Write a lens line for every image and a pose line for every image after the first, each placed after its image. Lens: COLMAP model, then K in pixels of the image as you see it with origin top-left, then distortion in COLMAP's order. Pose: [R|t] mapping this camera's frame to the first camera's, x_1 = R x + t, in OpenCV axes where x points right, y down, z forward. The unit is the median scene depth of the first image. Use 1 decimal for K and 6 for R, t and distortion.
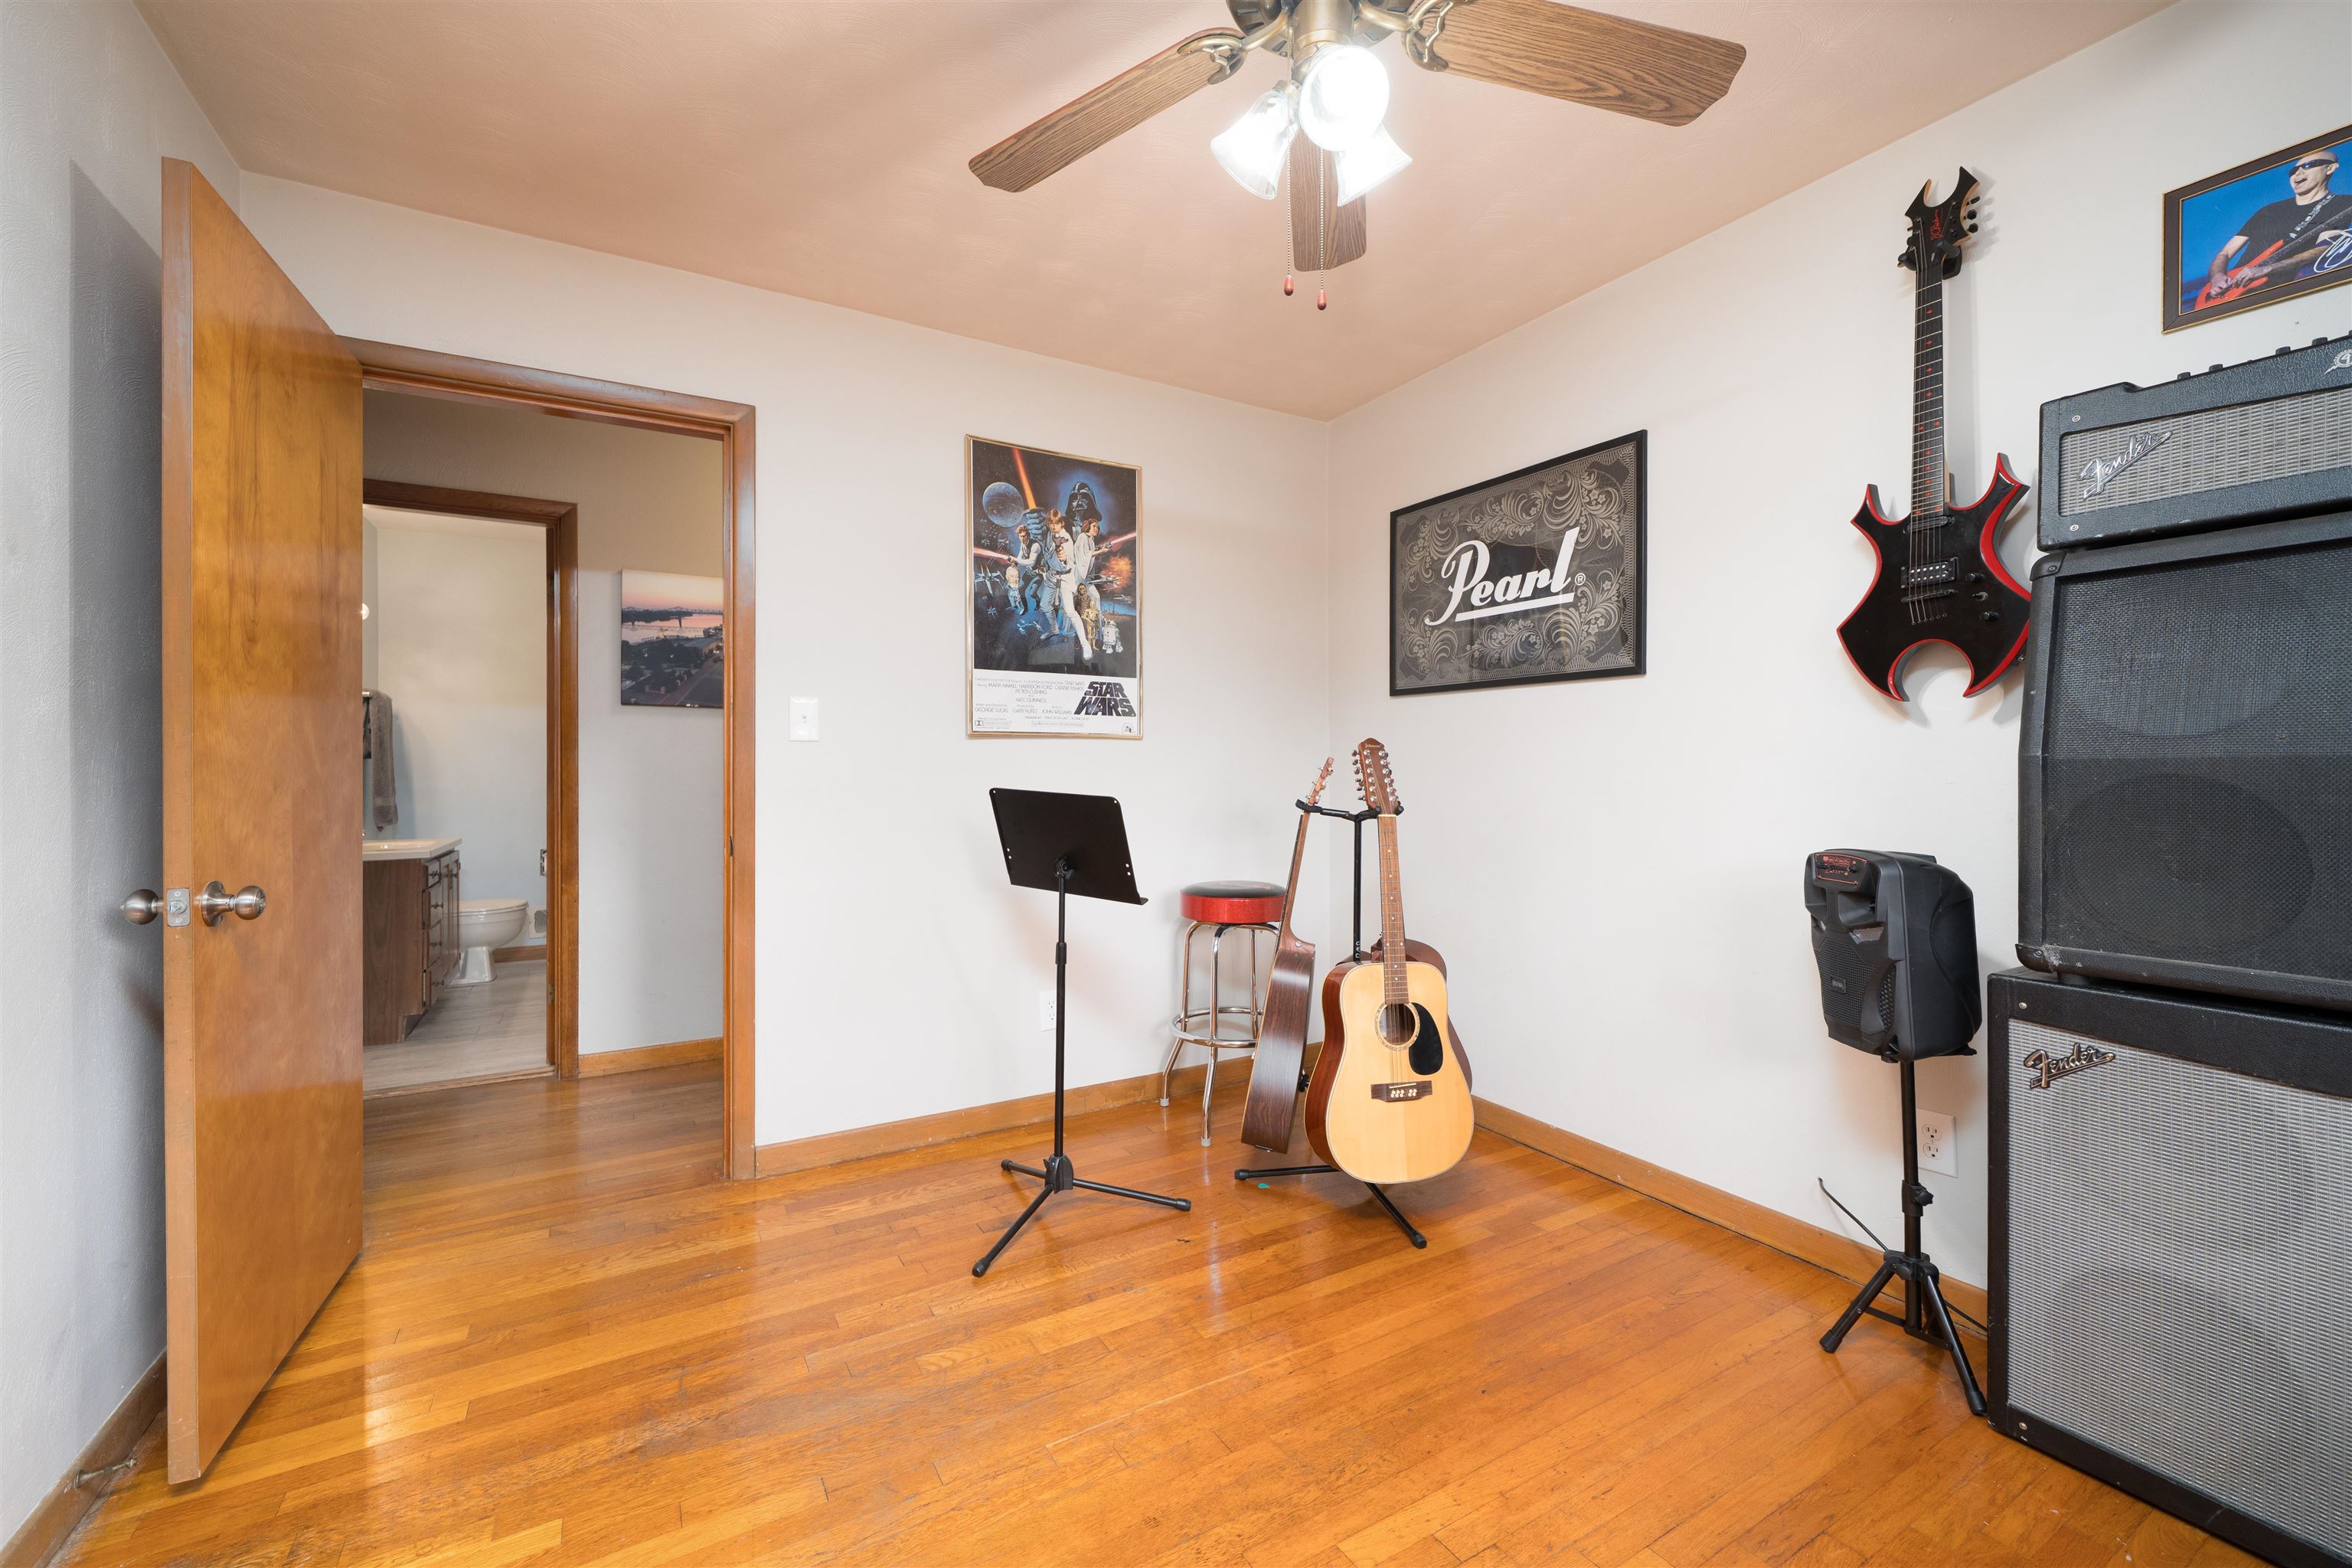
lens RADIAL K [[955.0, 0, 1172.0], [0, 955.0, 768.0], [0, 0, 1]] dist [-0.001901, 0.000213]
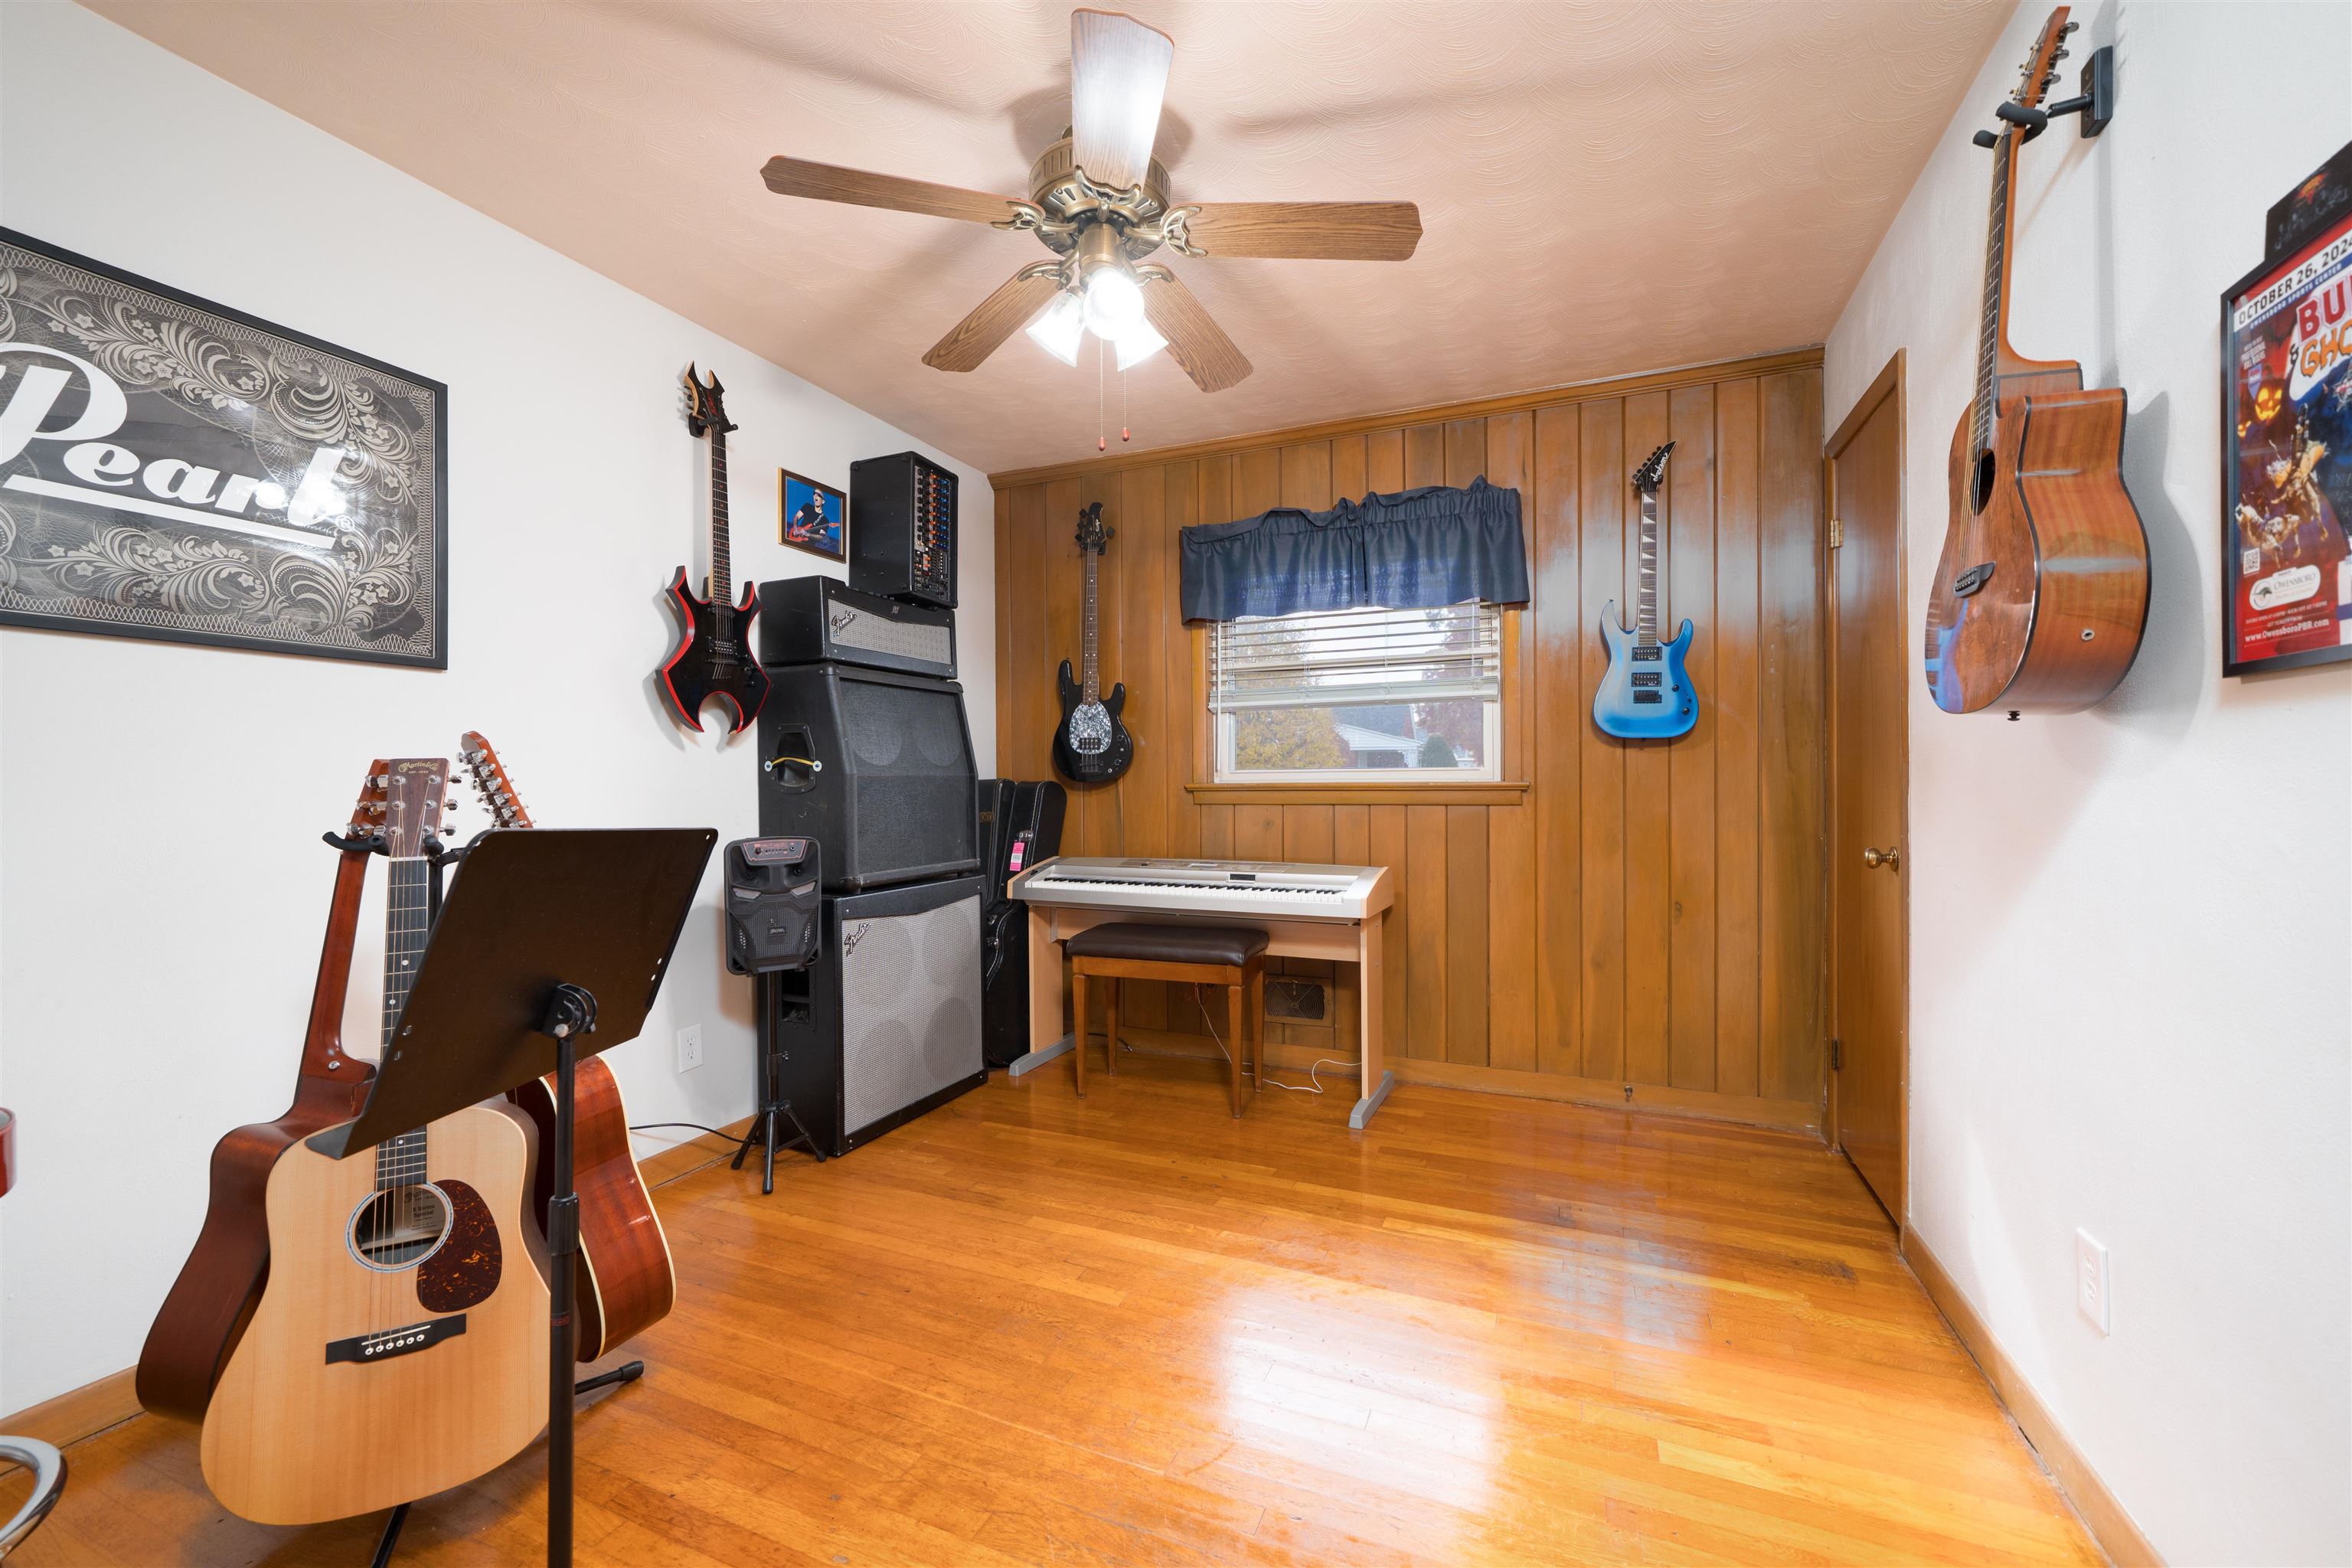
lens RADIAL K [[955.0, 0, 1165.7], [0, 955.0, 788.3], [0, 0, 1]] dist [-0.001901, 0.000213]
pose [[-0.599526, 0.001839, 0.800353, -0.554094], [0.006884, 0.999972, 0.002860, 0.008758], [-0.800326, 0.007224, -0.599522, 0.960930]]
